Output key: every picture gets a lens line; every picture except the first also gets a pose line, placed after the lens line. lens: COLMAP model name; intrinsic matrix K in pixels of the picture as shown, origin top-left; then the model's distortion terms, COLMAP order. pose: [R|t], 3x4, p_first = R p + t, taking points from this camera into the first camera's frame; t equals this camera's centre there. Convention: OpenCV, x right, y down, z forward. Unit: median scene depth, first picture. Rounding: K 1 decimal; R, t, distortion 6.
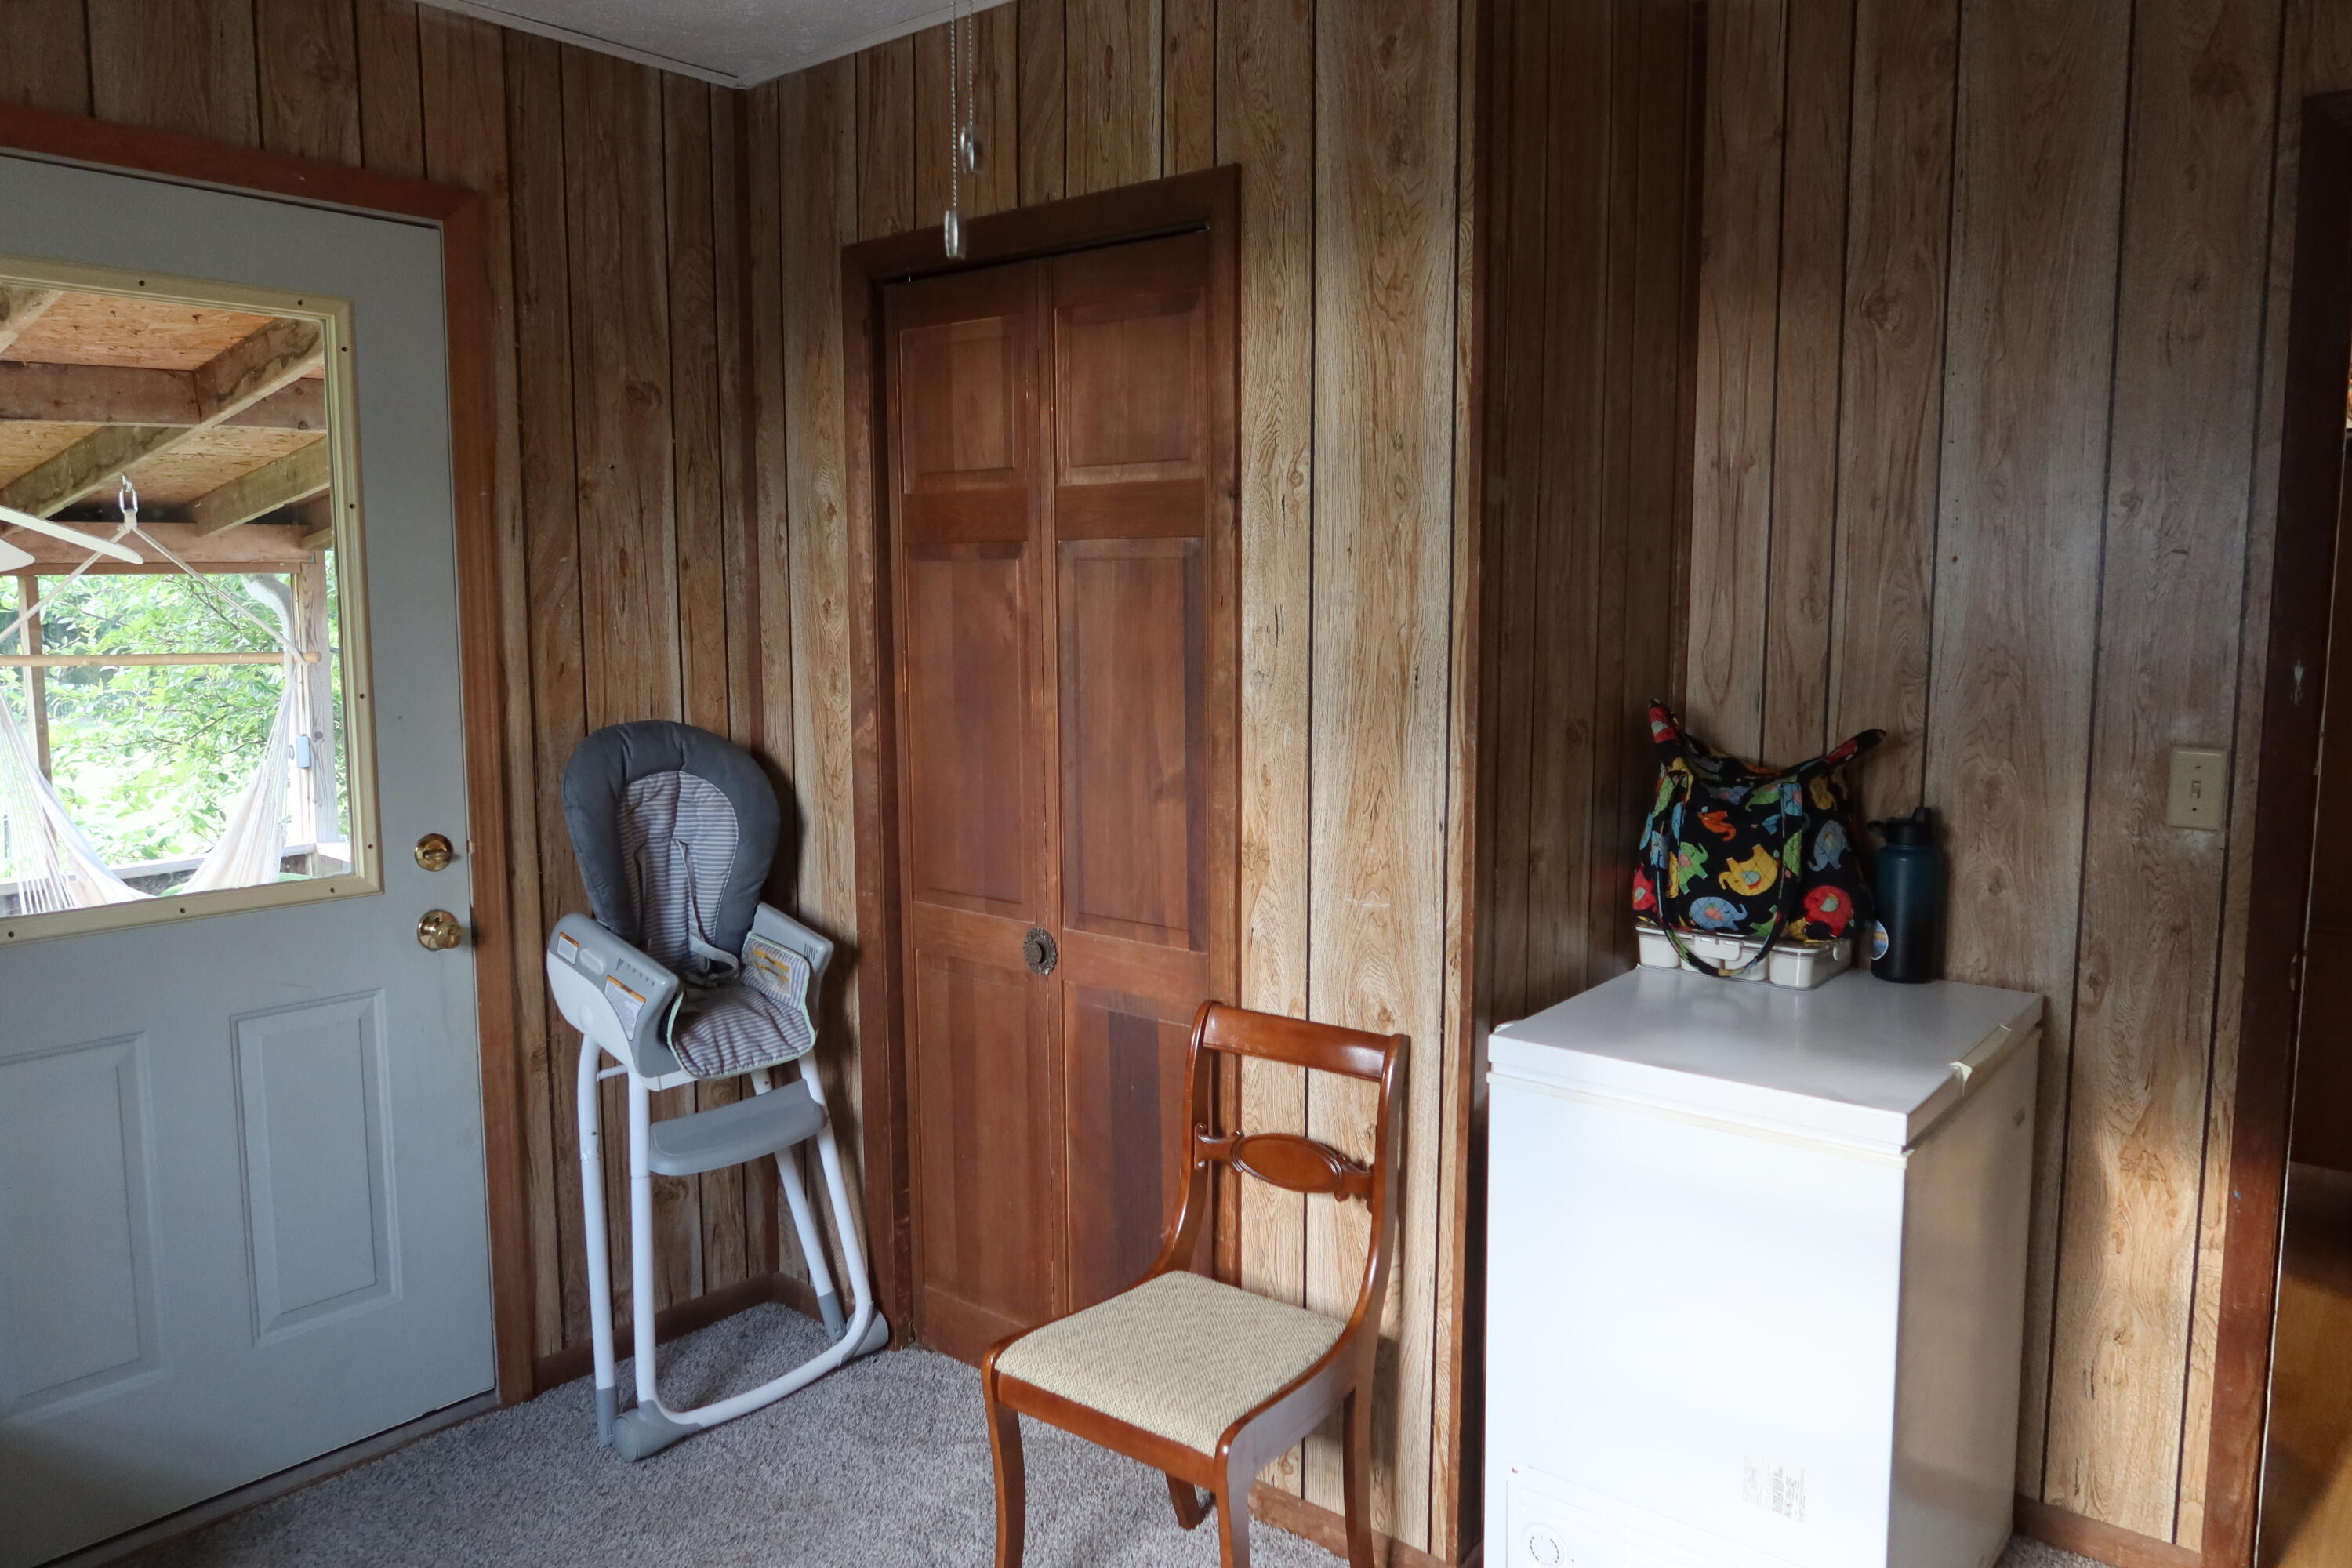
lens RADIAL K [[1617.3, 0, 1172.4], [0, 1617.3, 771.0], [0, 0, 1]] dist [-0.032138, 0.012205]
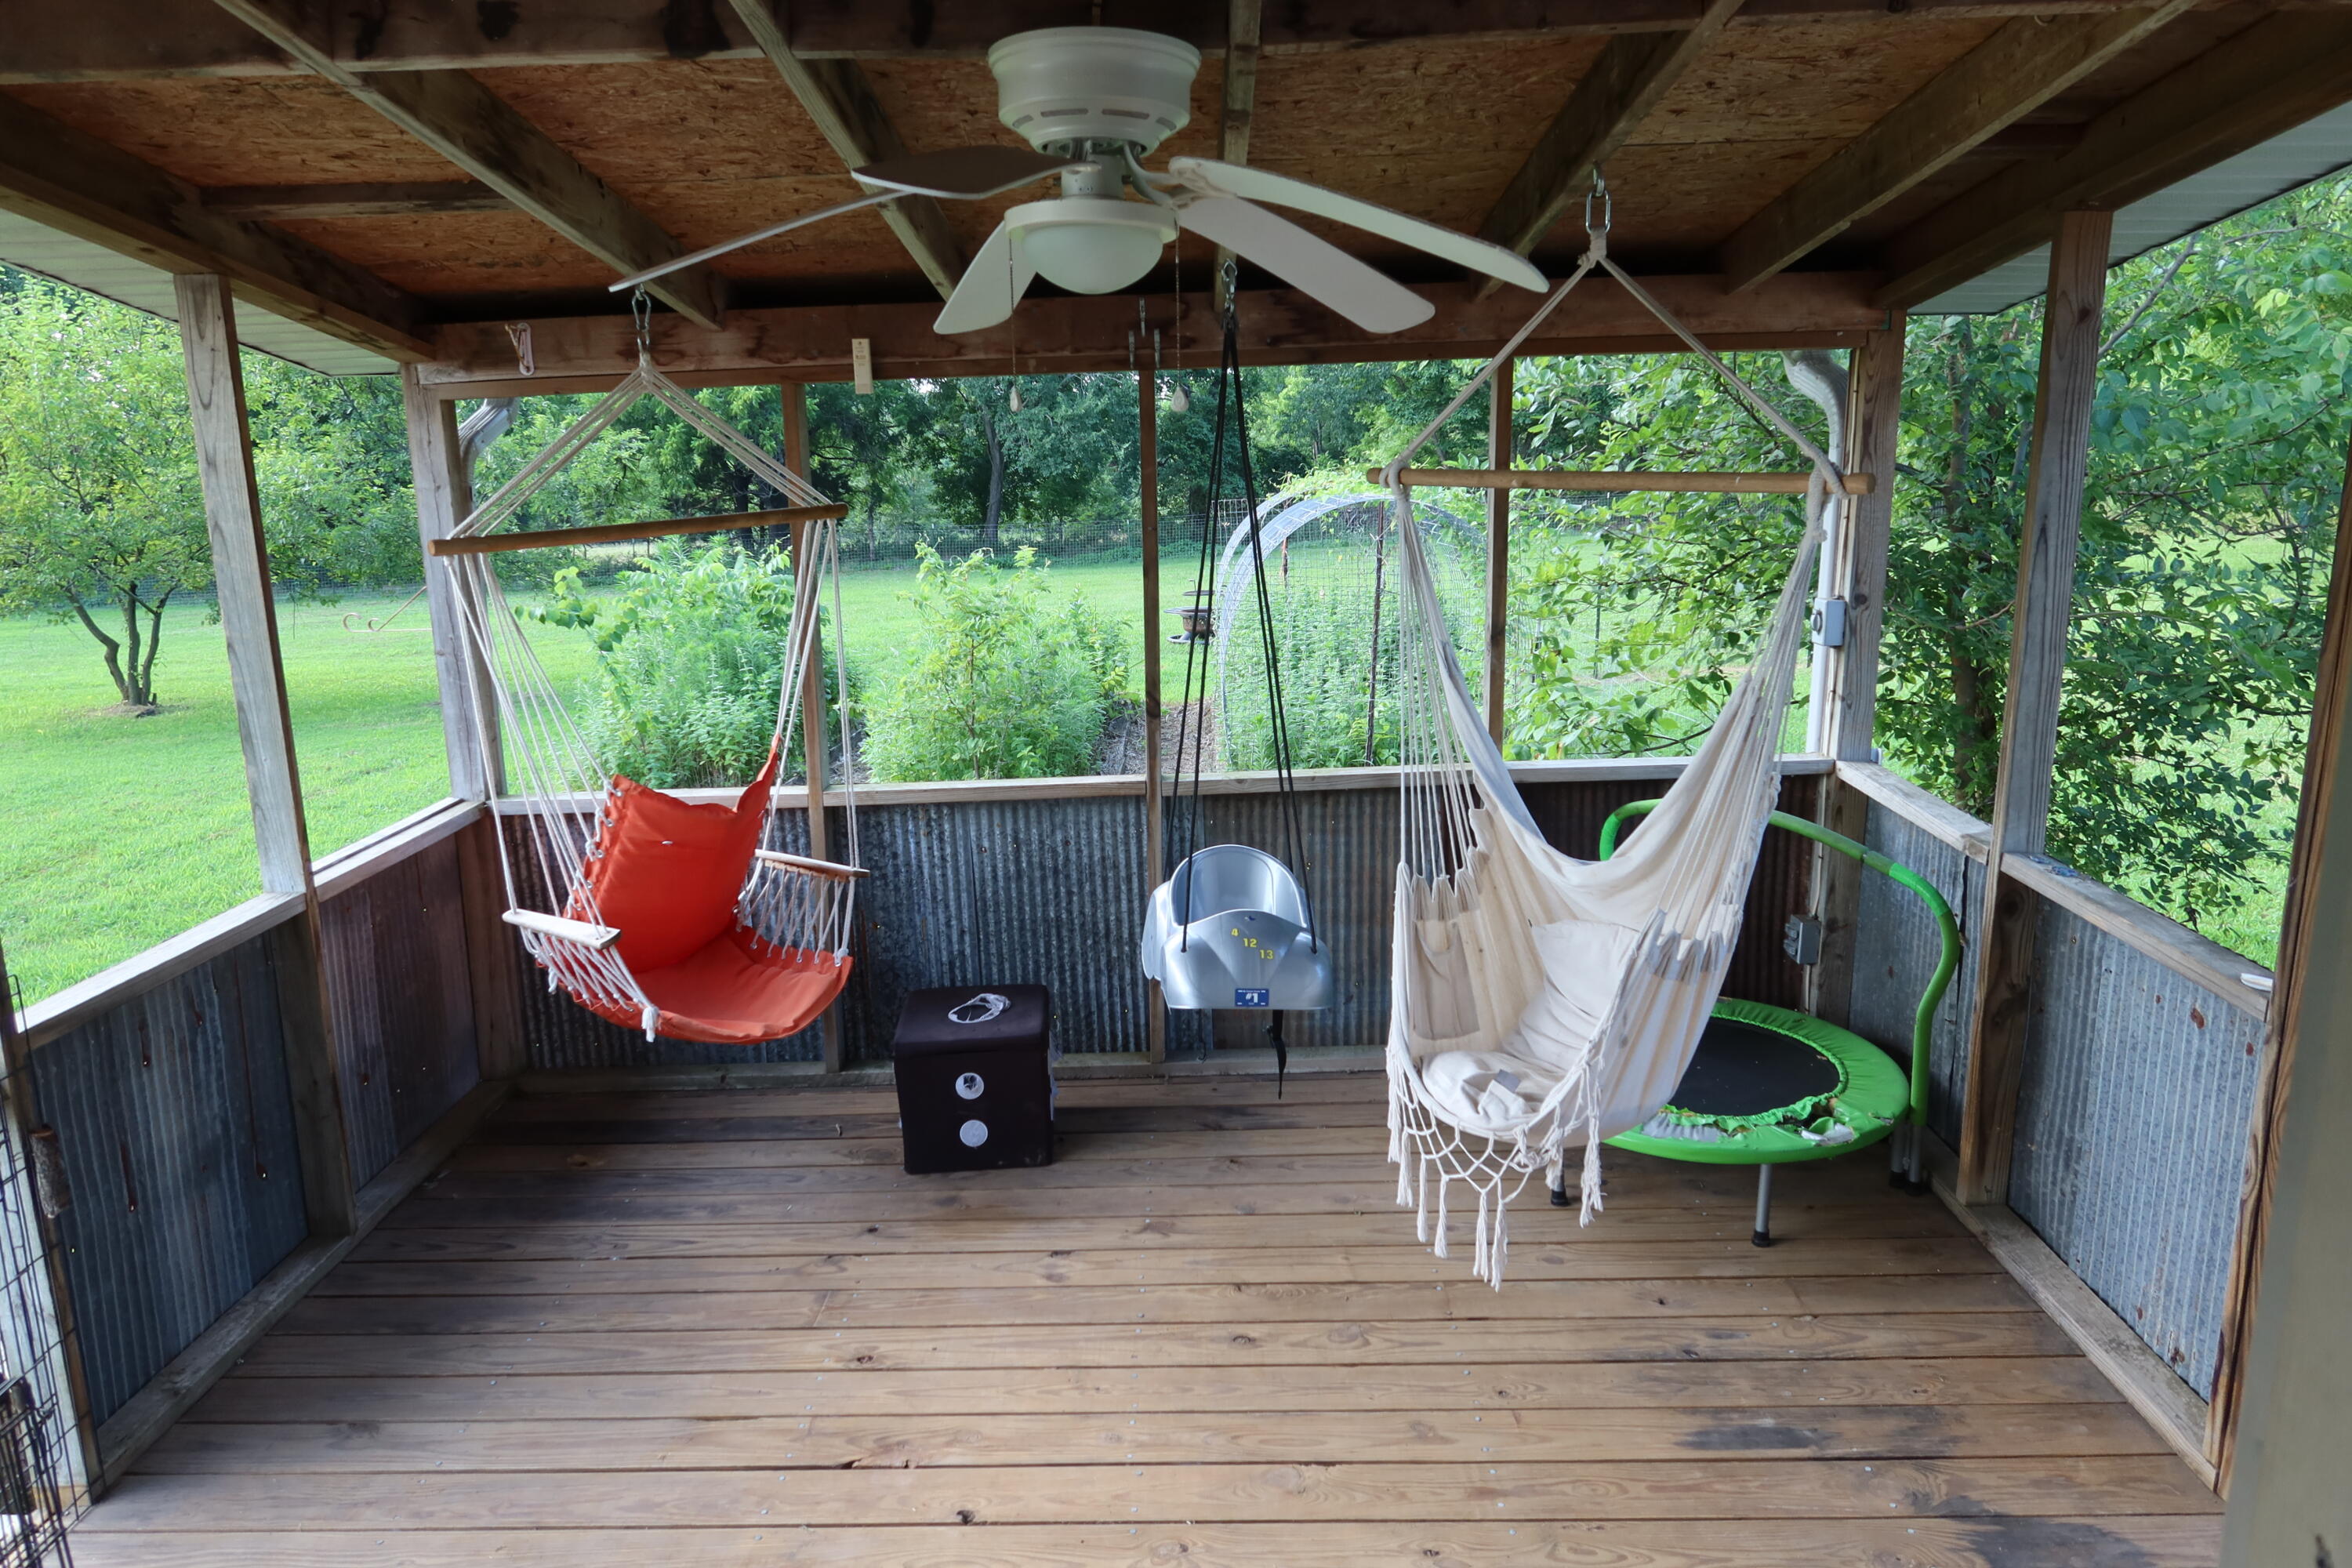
lens RADIAL K [[1617.3, 0, 1171.4], [0, 1617.3, 776.4], [0, 0, 1]] dist [-0.032138, 0.012205]
pose [[0.622923, 0.158417, -0.766075, -0.398856], [-0.068461, 0.986563, 0.148343, -0.060212], [0.779282, -0.039960, 0.625398, 0.757178]]
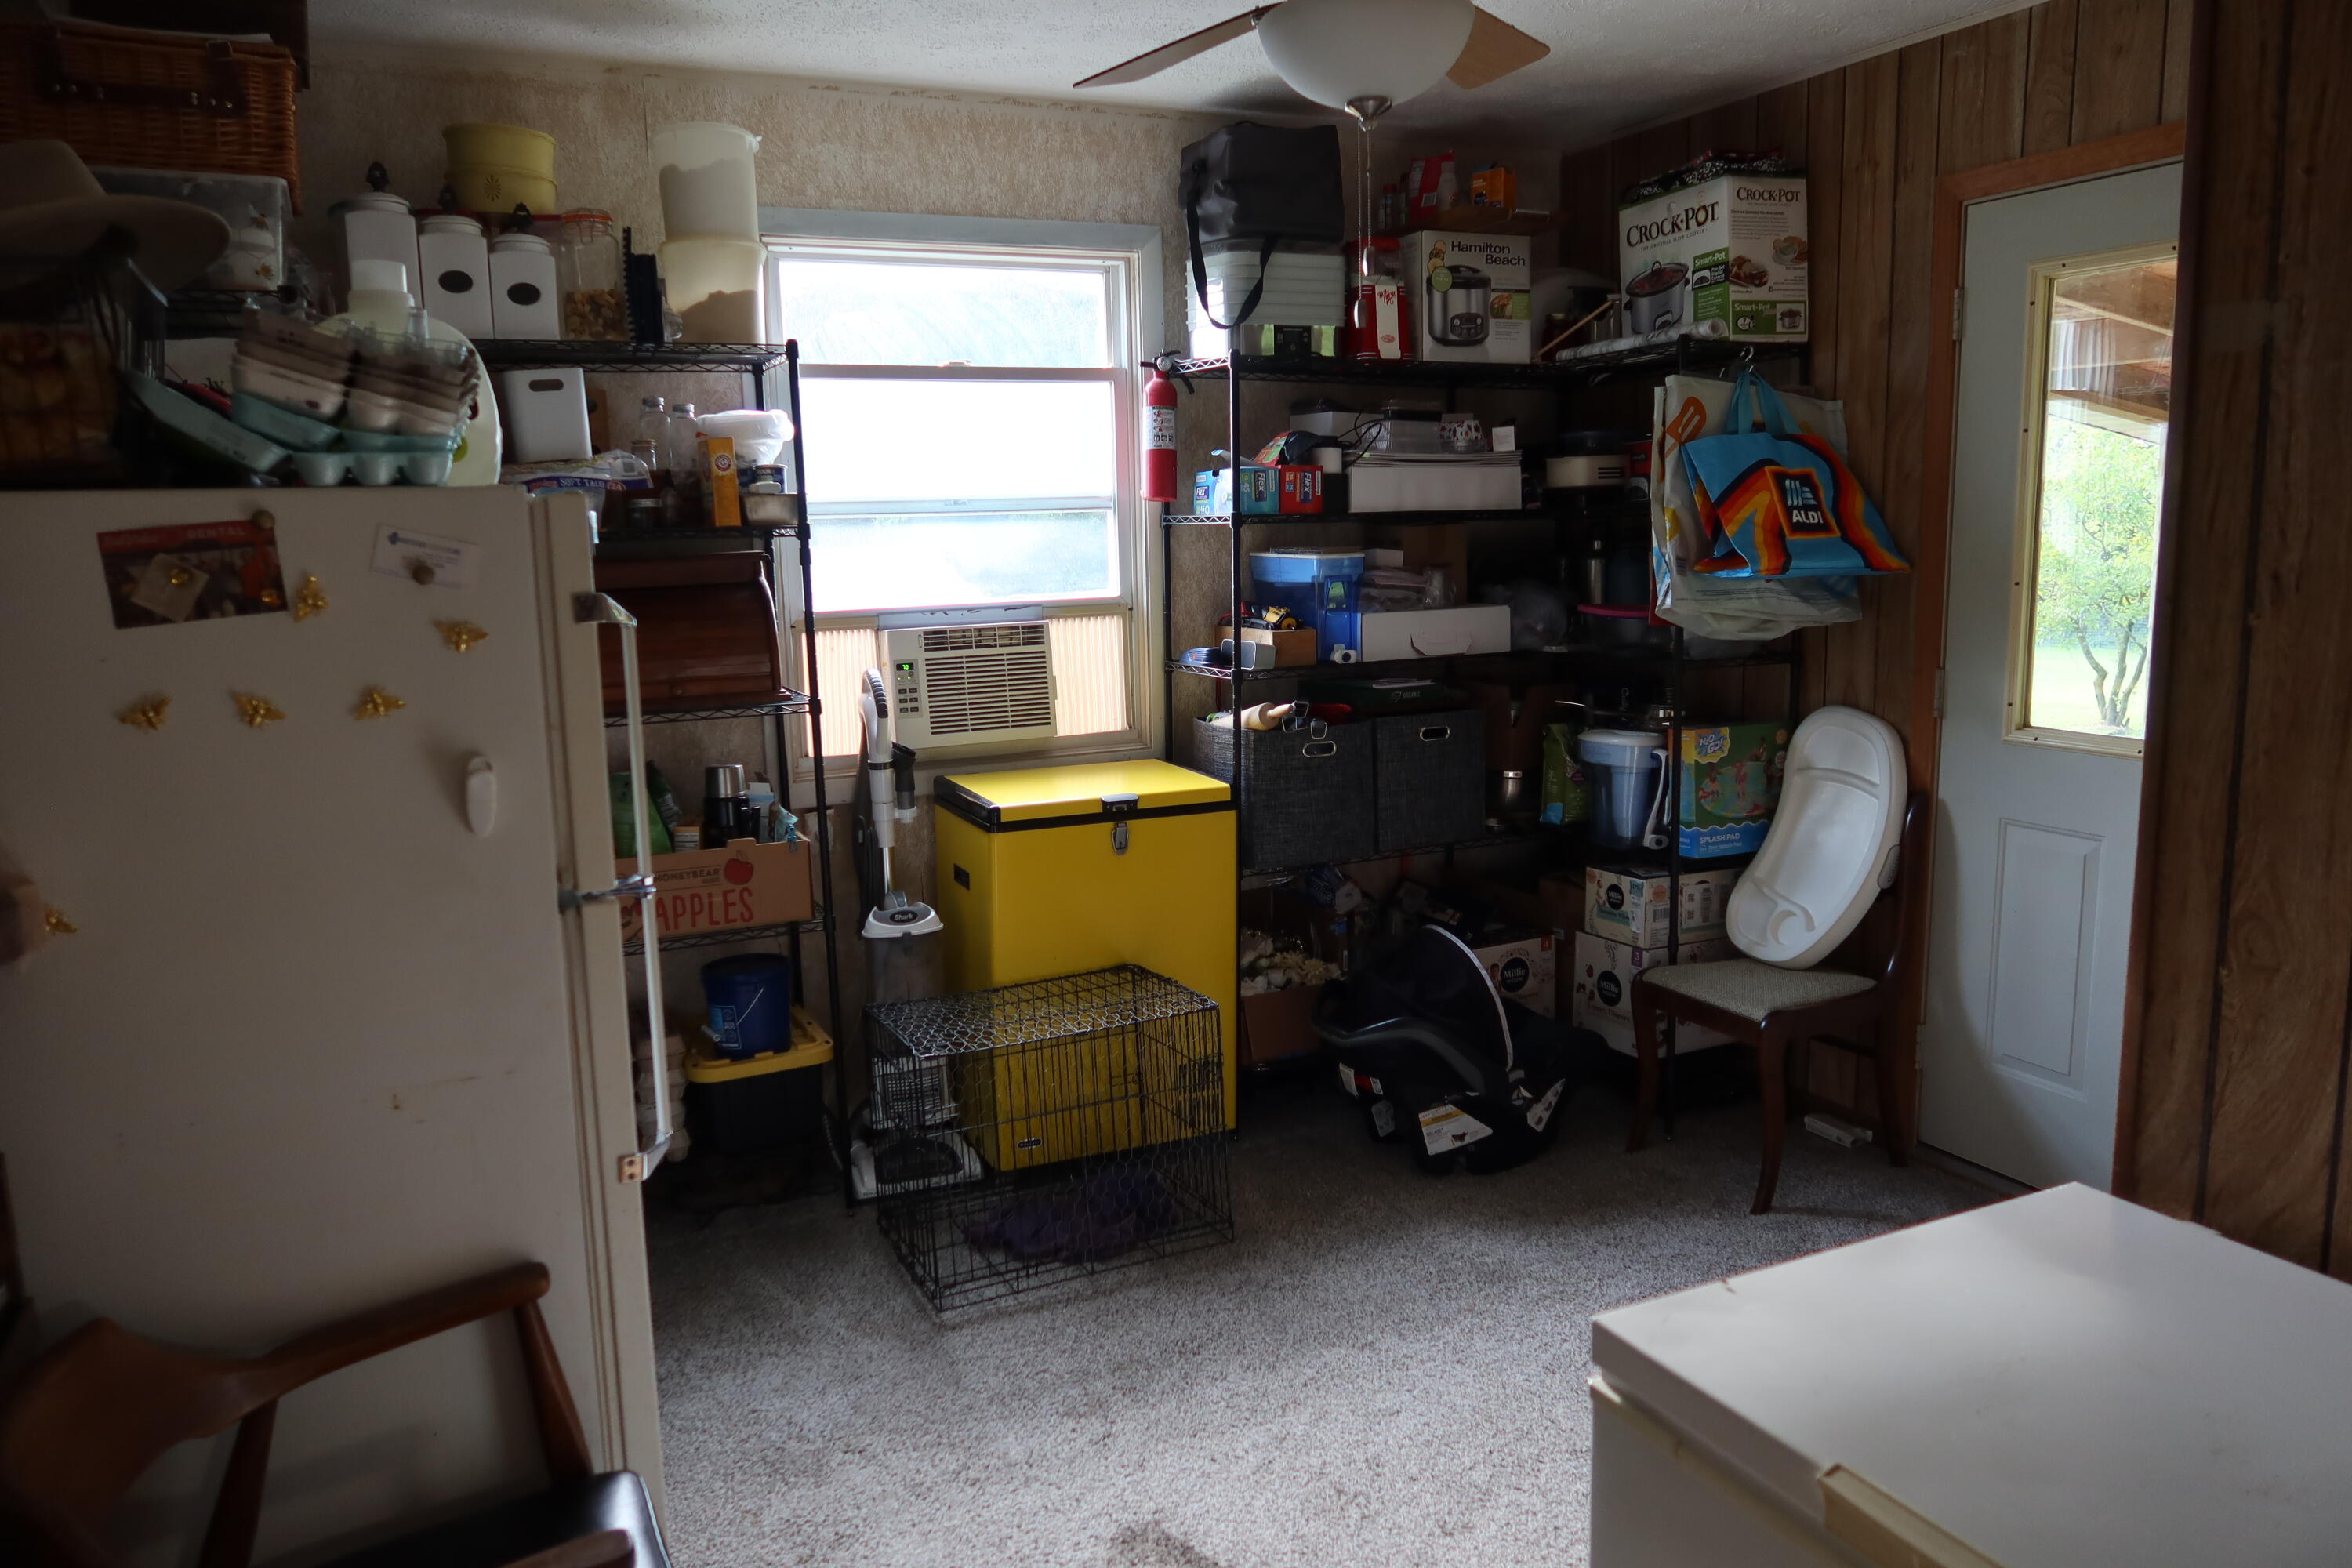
lens RADIAL K [[1617.3, 0, 1160.8], [0, 1617.3, 770.8], [0, 0, 1]] dist [-0.032138, 0.012205]
pose [[-0.435651, 0.150298, -0.887479, 0.692592], [-0.075823, 0.976329, 0.202565, -0.078497], [0.896916, 0.155539, -0.413943, 0.691707]]
